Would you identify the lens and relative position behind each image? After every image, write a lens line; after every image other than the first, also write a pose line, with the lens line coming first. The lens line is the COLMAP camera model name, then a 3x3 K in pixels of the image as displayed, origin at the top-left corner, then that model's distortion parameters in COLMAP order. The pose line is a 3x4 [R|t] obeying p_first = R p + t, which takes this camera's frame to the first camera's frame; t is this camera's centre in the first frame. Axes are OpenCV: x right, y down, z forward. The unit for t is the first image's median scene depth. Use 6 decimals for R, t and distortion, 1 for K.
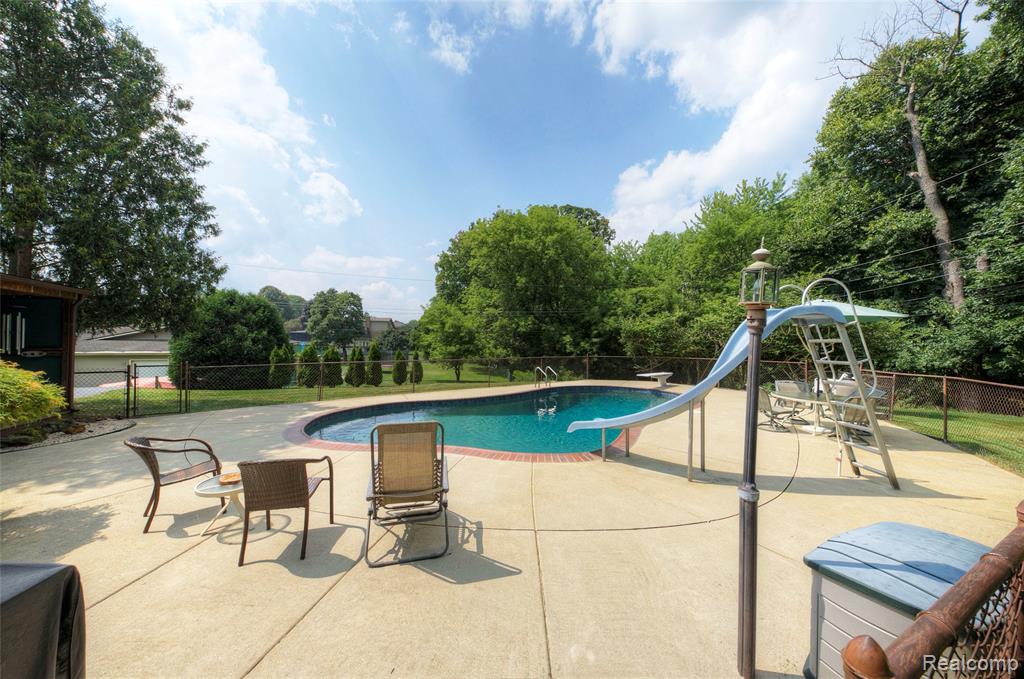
lens RADIAL K [[354.1, 0, 513.7], [0, 354.1, 337.6], [0, 0, 1]] dist [0.000466, -0.002050]
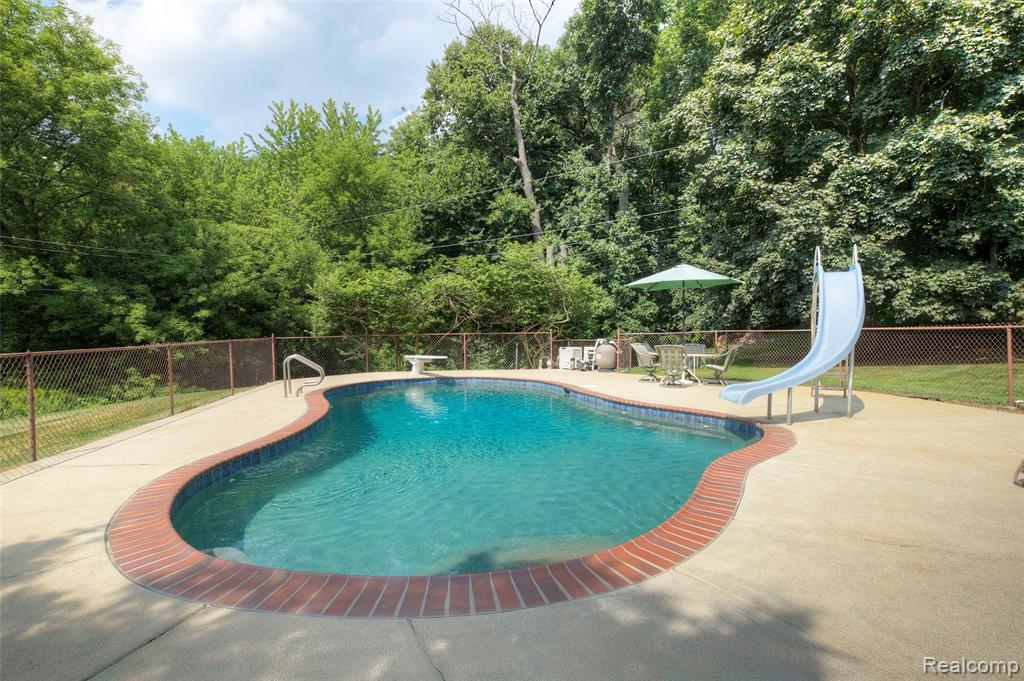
lens RADIAL K [[525.9, 0, 514.6], [0, 525.9, 344.1], [0, 0, 1]] dist [0.012724, -0.000542]
pose [[0.451570, -0.040209, 0.891329, -0.283987], [0.004764, 0.999078, 0.042657, 0.023074], [-0.892223, -0.015017, 0.451345, 0.251298]]
